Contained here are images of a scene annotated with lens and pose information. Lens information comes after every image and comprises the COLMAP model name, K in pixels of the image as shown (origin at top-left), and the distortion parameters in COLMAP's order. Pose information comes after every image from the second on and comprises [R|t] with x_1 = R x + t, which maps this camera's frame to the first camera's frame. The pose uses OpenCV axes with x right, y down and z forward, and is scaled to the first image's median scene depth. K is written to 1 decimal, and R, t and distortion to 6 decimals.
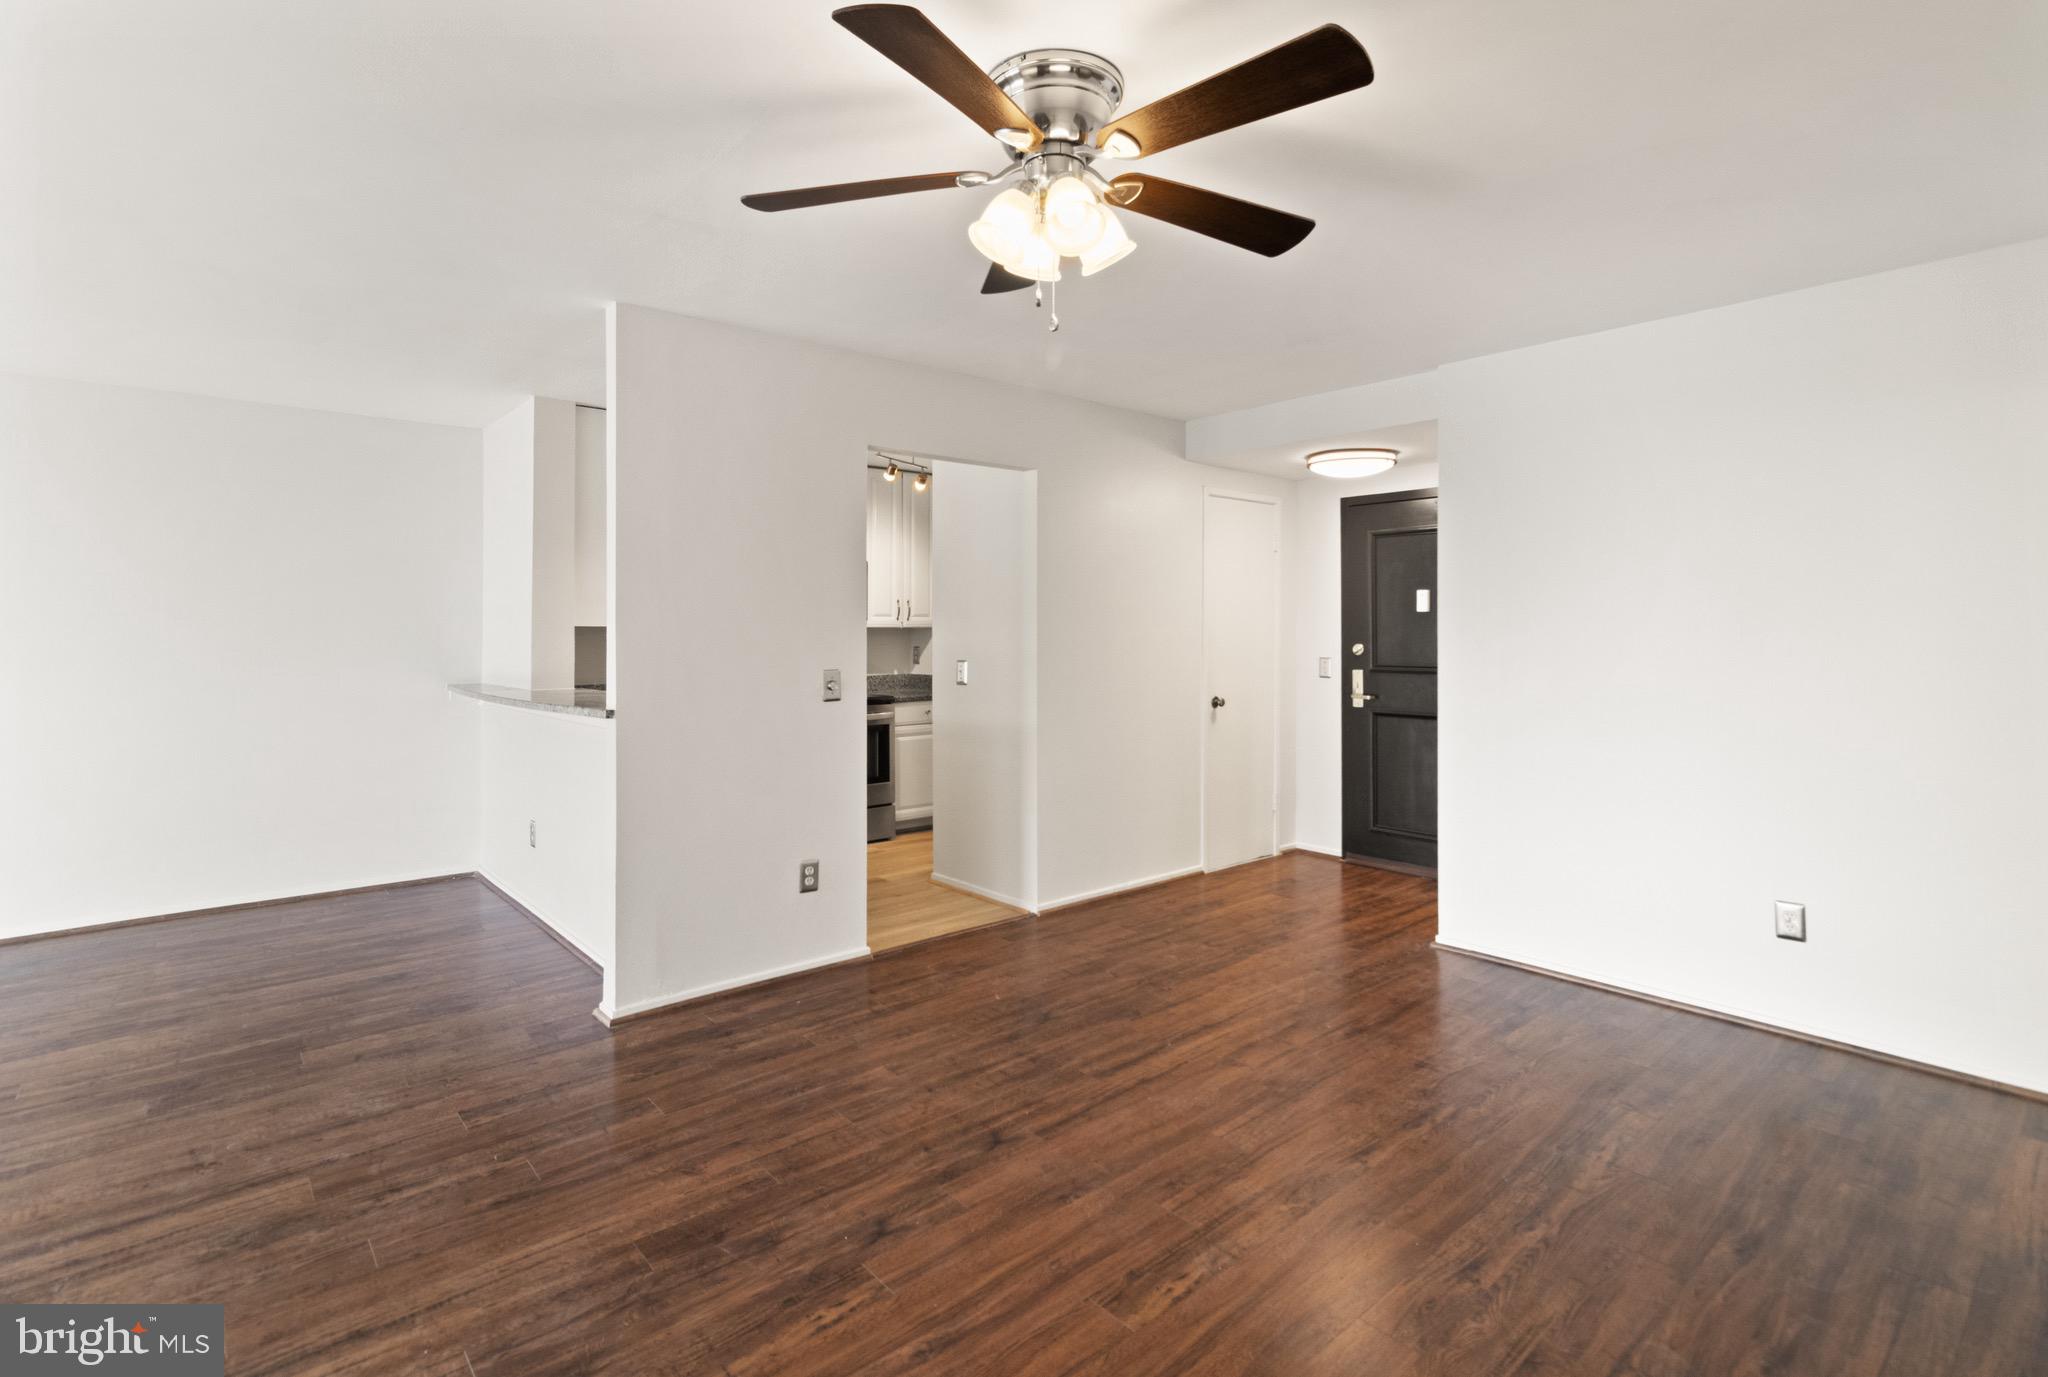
lens RADIAL K [[968.4, 0, 1041.9], [0, 968.4, 683.5], [0, 0, 1]] dist [0.004257, -0.002051]
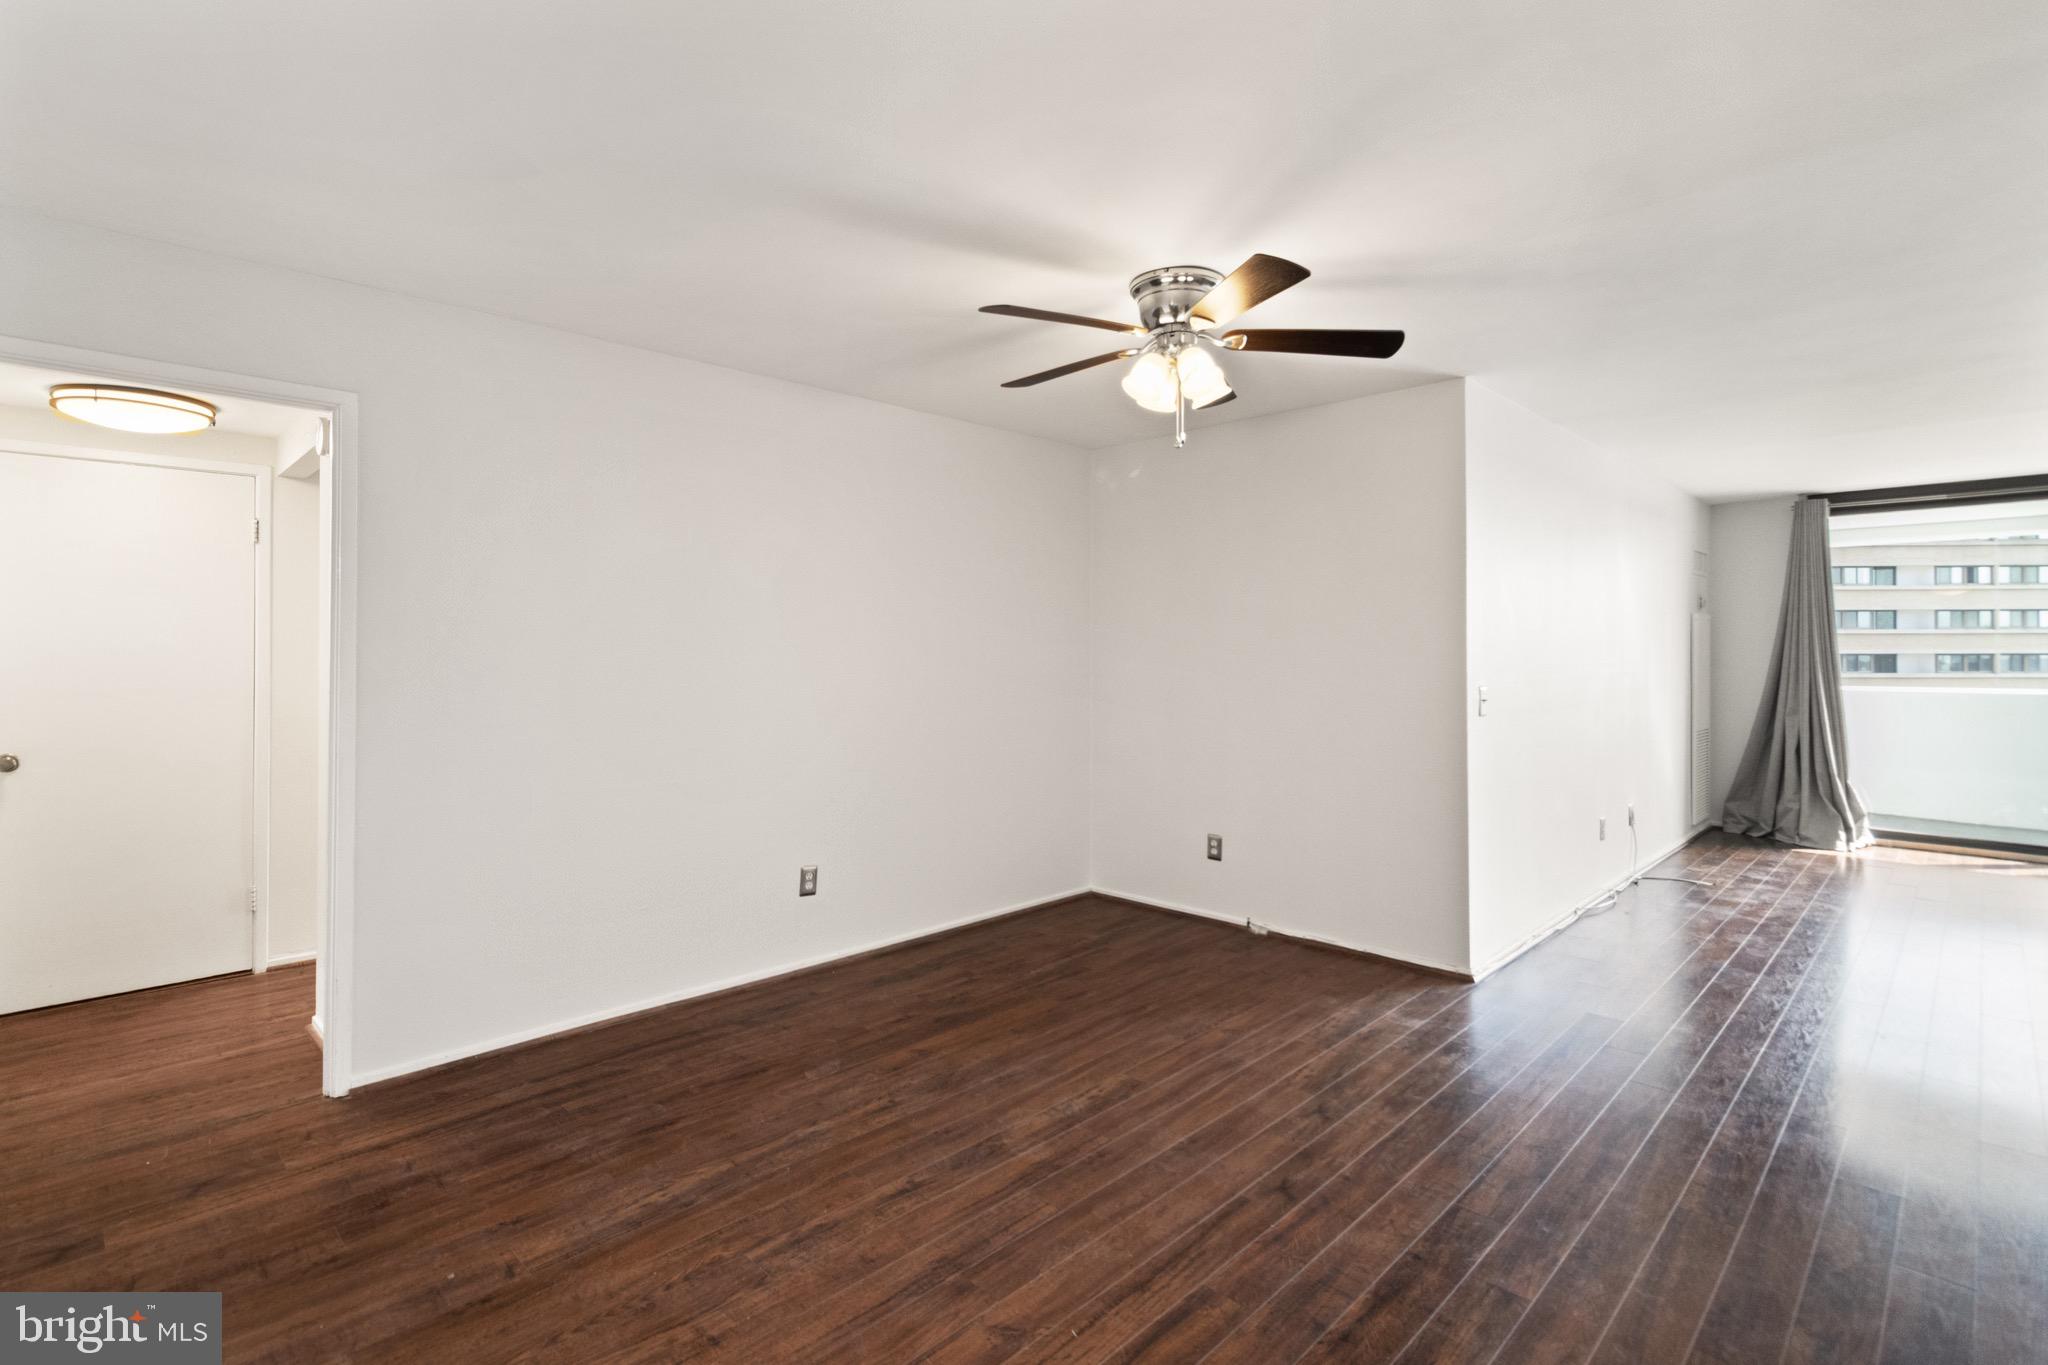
lens RADIAL K [[968.4, 0, 1037.6], [0, 968.4, 646.5], [0, 0, 1]] dist [0.004257, -0.002051]
pose [[-0.997025, 0.000541, -0.077081, 0.230859], [-0.002944, 0.998979, 0.045089, -0.087861], [0.077026, 0.045182, -0.996005, 1.649191]]
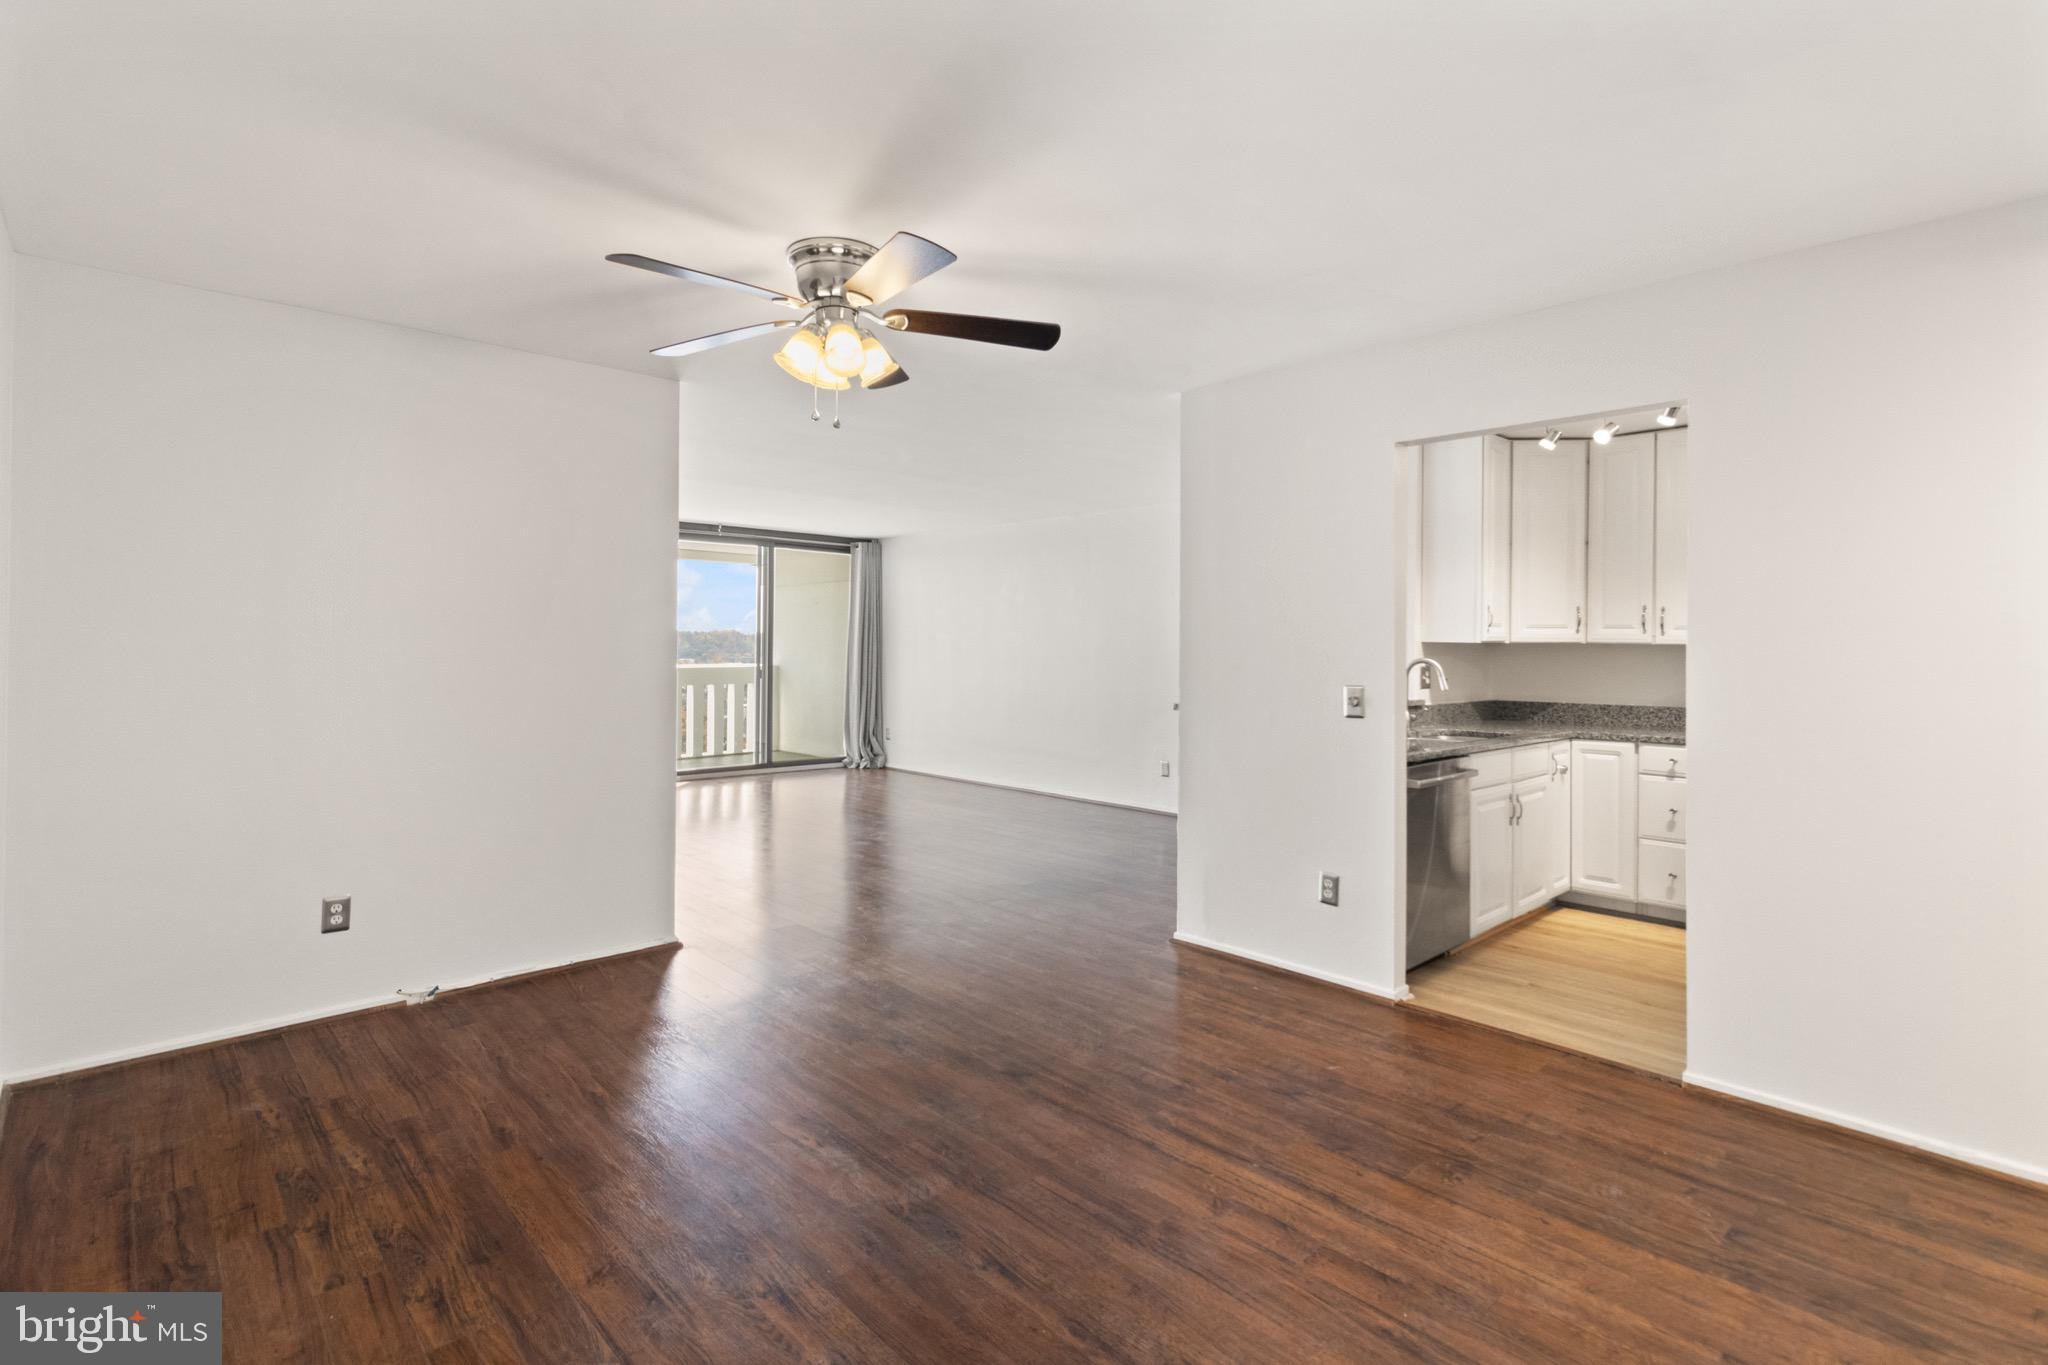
lens RADIAL K [[968.4, 0, 1010.0], [0, 968.4, 647.3], [0, 0, 1]] dist [0.004257, -0.002051]
pose [[0.032072, 0.002433, -0.999483, 0.979087], [-0.062070, 0.998072, 0.000438, -0.040701], [0.997556, 0.062024, 0.032161, 0.799140]]
